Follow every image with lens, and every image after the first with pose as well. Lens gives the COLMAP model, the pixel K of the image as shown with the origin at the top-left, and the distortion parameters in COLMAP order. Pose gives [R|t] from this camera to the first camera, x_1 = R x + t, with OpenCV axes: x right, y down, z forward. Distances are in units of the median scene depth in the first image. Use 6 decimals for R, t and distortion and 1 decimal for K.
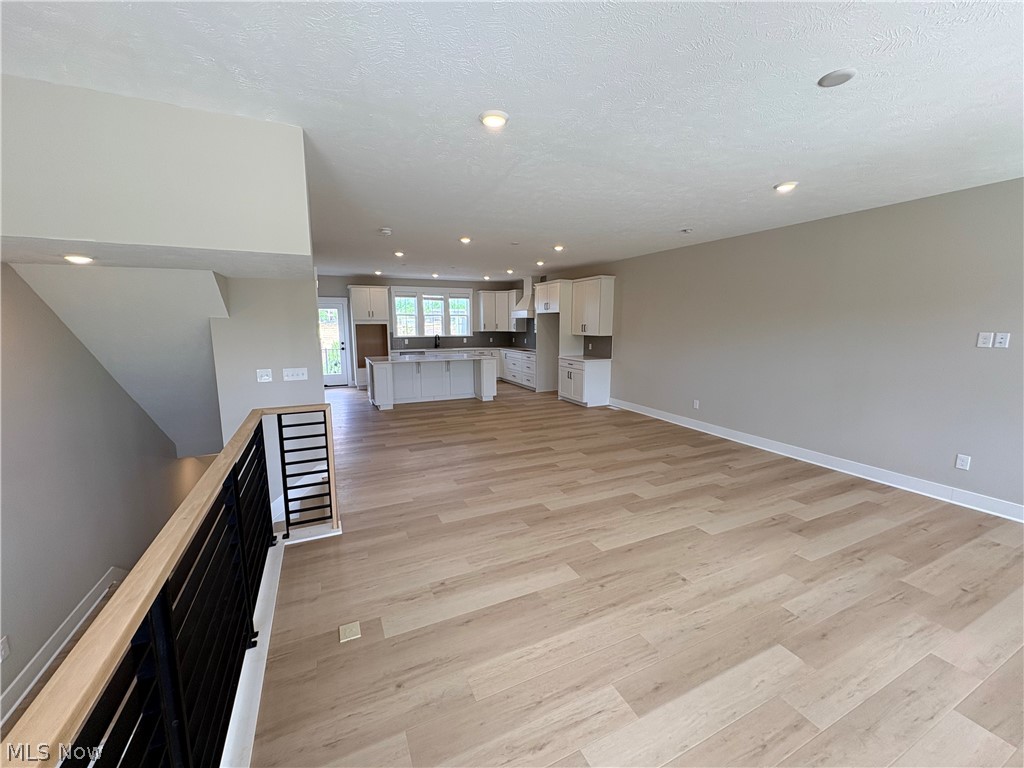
lens RADIAL K [[406.9, 0, 512.2], [0, 406.9, 384.4], [0, 0, 1]] dist [0.000726, 0.000753]
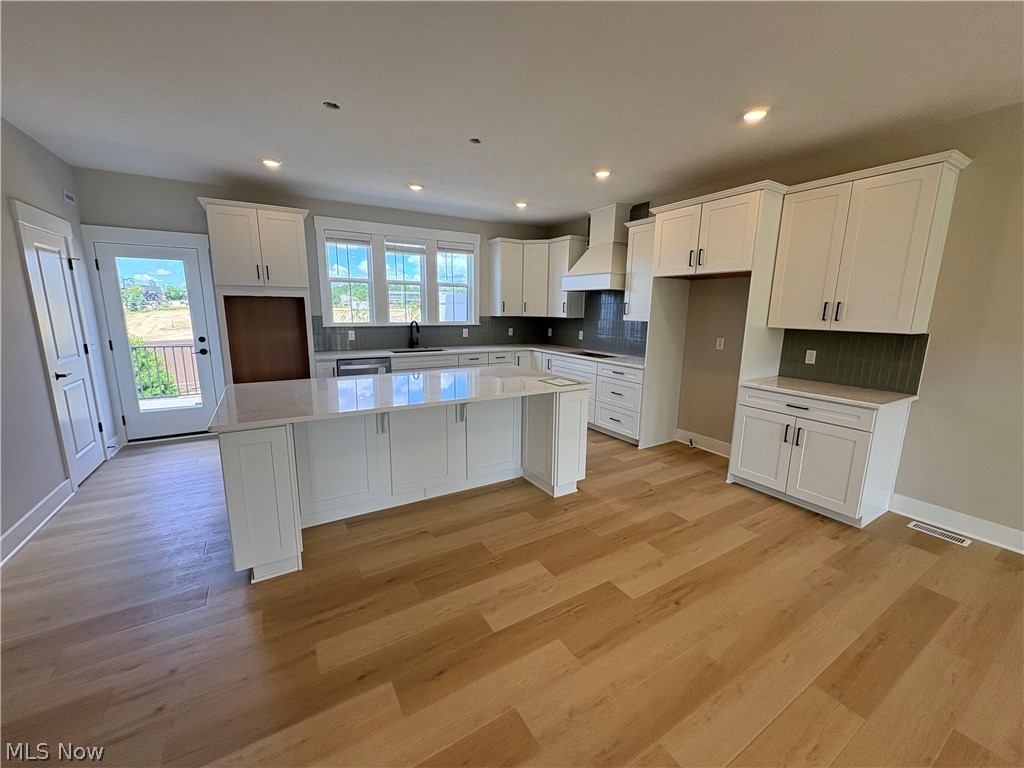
lens RADIAL K [[406.9, 0, 512.2], [0, 406.9, 384.4], [0, 0, 1]] dist [0.000726, 0.000753]
pose [[0.994287, -0.005415, 0.106606, -0.163728], [0.001445, 0.999304, 0.037280, -0.087387], [-0.106734, -0.036913, 0.993602, 0.669013]]
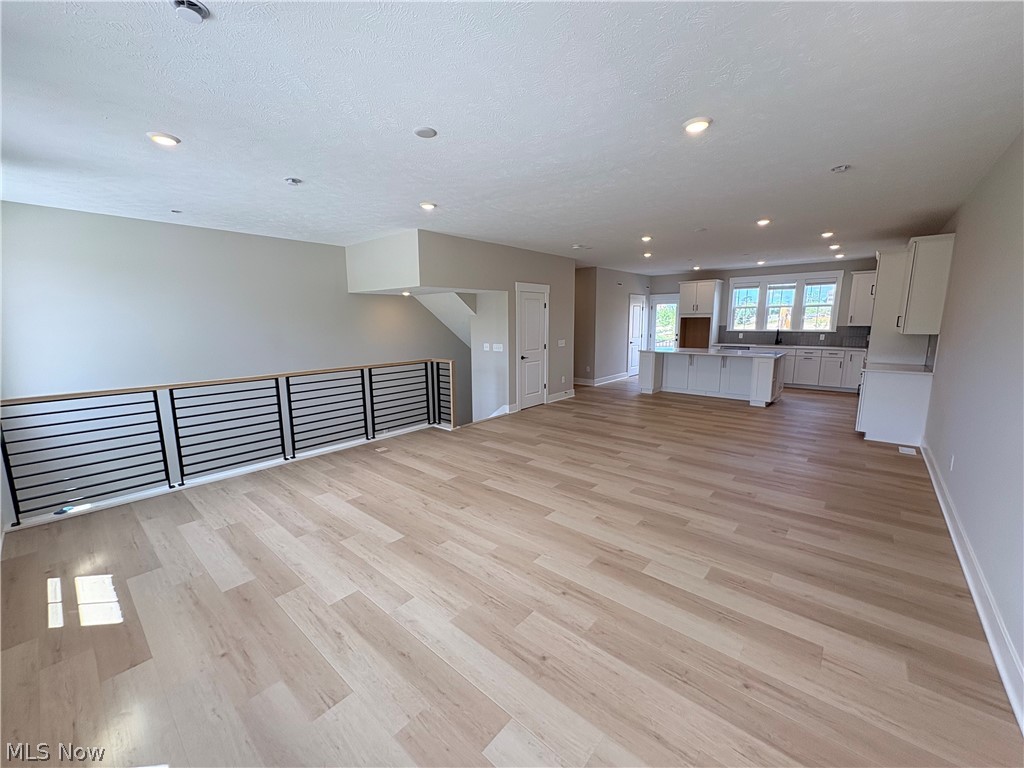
lens RADIAL K [[406.9, 0, 512.2], [0, 406.9, 384.4], [0, 0, 1]] dist [0.000726, 0.000753]
pose [[0.405969, 0.142774, -0.902665, 0.538790], [-0.129090, 0.986777, 0.098020, -0.024283], [0.904724, 0.076732, 0.419031, 0.182713]]
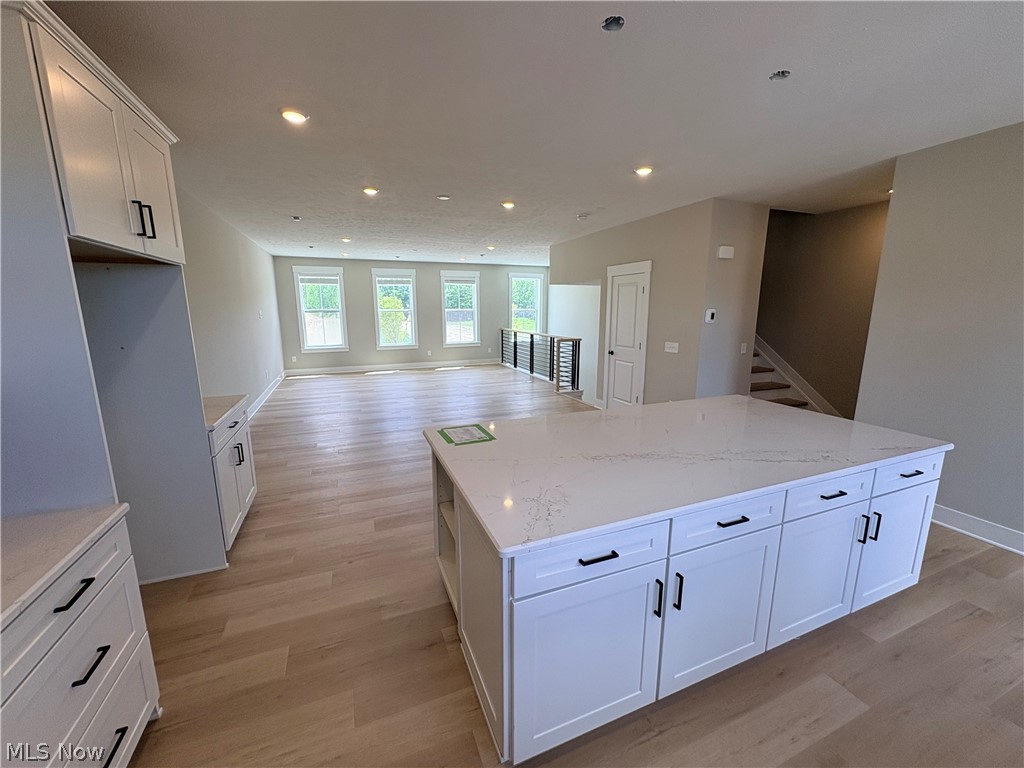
lens RADIAL K [[406.9, 0, 512.2], [0, 406.9, 384.4], [0, 0, 1]] dist [0.000726, 0.000753]
pose [[-0.998840, -0.005835, 0.047790, -0.115025], [0.010410, 0.942971, 0.332711, -0.201745], [-0.047006, 0.332823, -0.941817, 1.337375]]
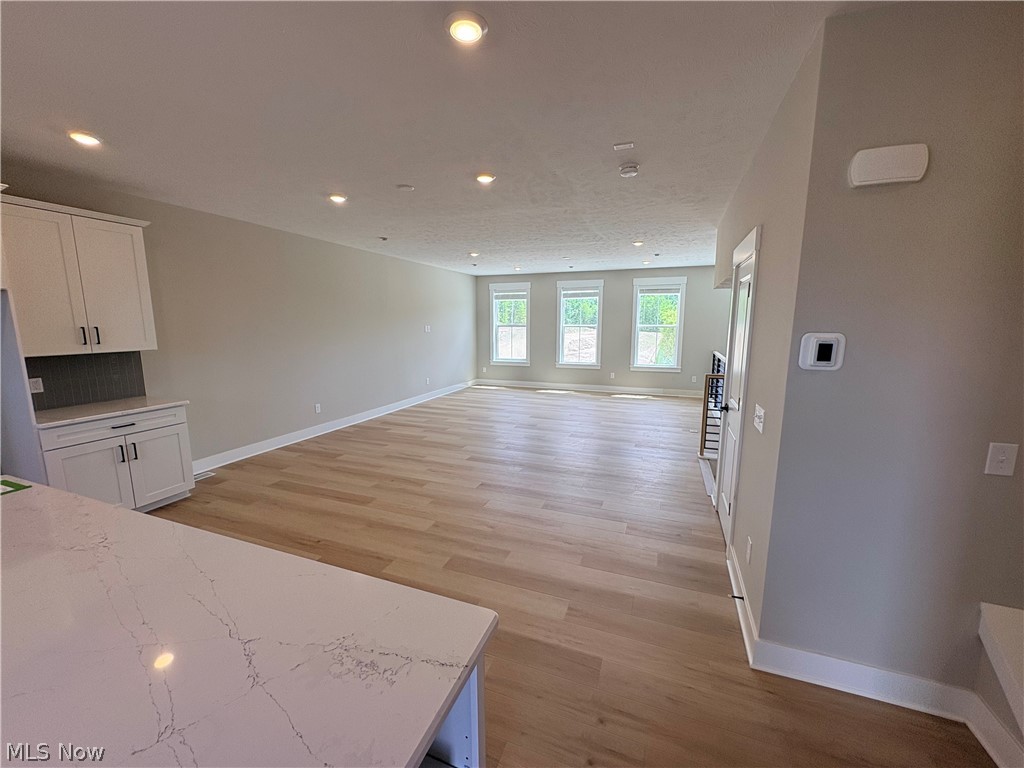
lens RADIAL K [[406.9, 0, 512.2], [0, 406.9, 384.4], [0, 0, 1]] dist [0.000726, 0.000753]
pose [[-0.694115, -0.109095, 0.711550, -0.410663], [0.108765, 0.961208, 0.253473, -0.152383], [-0.711600, 0.253331, -0.655323, 1.002376]]
